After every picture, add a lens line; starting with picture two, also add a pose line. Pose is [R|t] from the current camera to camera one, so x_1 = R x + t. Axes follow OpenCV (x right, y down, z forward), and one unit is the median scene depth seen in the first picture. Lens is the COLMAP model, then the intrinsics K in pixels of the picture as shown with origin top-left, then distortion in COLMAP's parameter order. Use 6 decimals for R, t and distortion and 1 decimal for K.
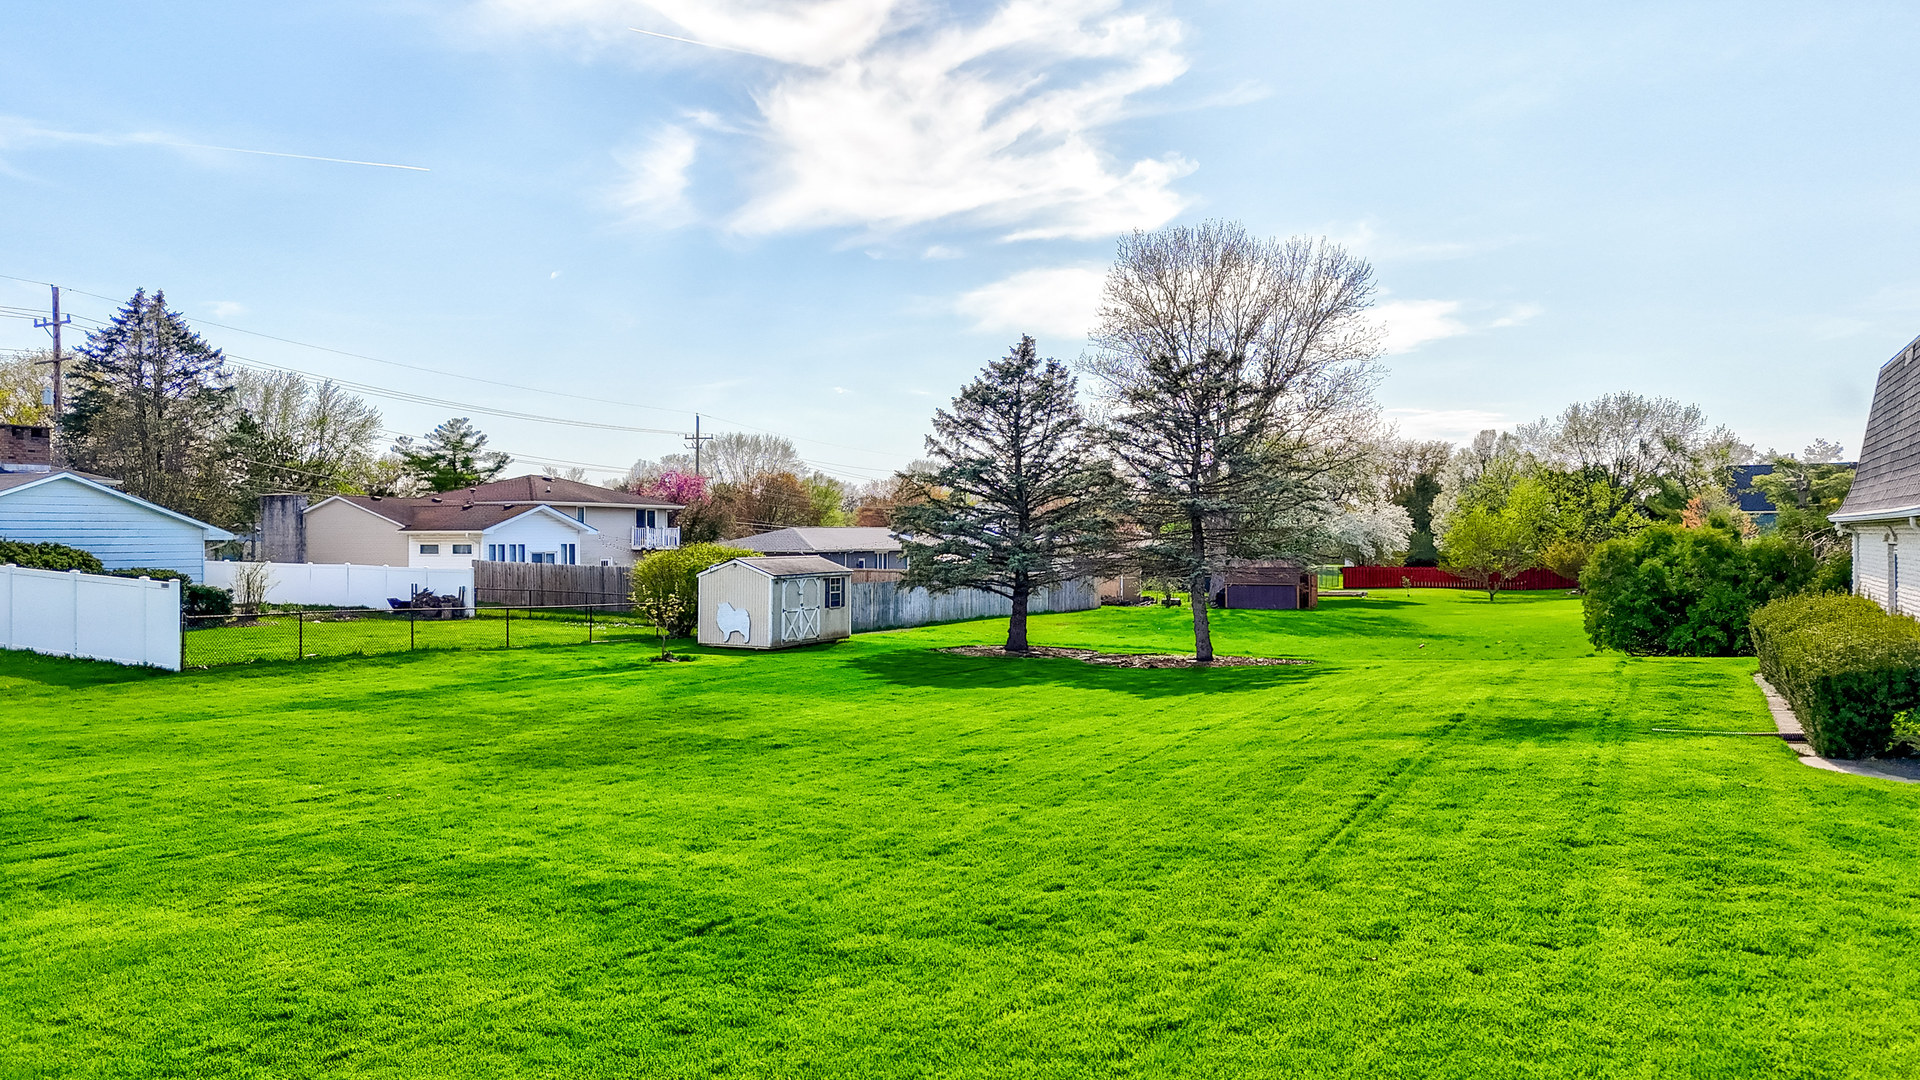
lens RADIAL K [[1350.0, 0, 960.0], [0, 1350.0, 540.0], [0, 0, 1]] dist [0.117896, -0.117455]
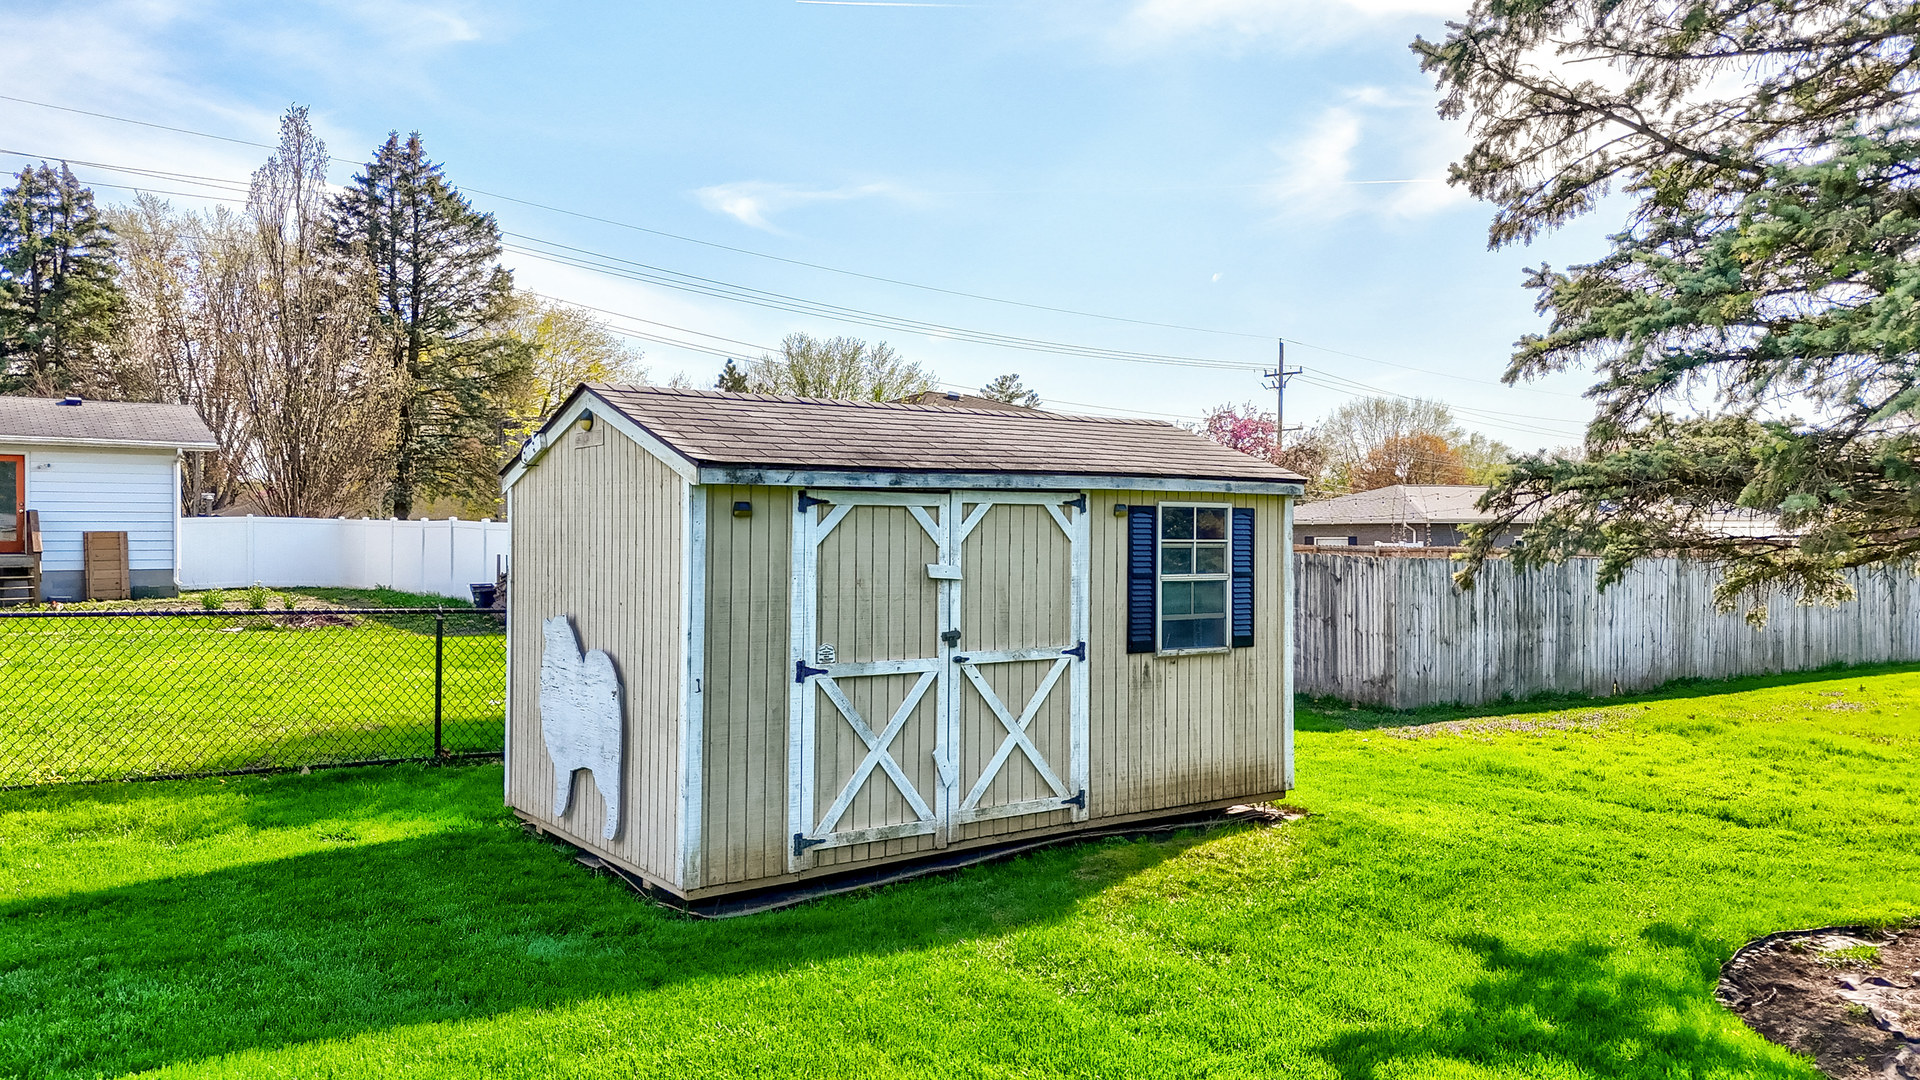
lens RADIAL K [[1305.4, 0, 960.0], [0, 1305.4, 540.0], [0, 0, 1]] dist [0.081503, -0.104198]
pose [[0.882035, 0.003211, -0.471173, -0.021594], [-0.002409, 0.999994, 0.002305, 0.022091], [0.471177, -0.000897, 0.882038, 0.546031]]
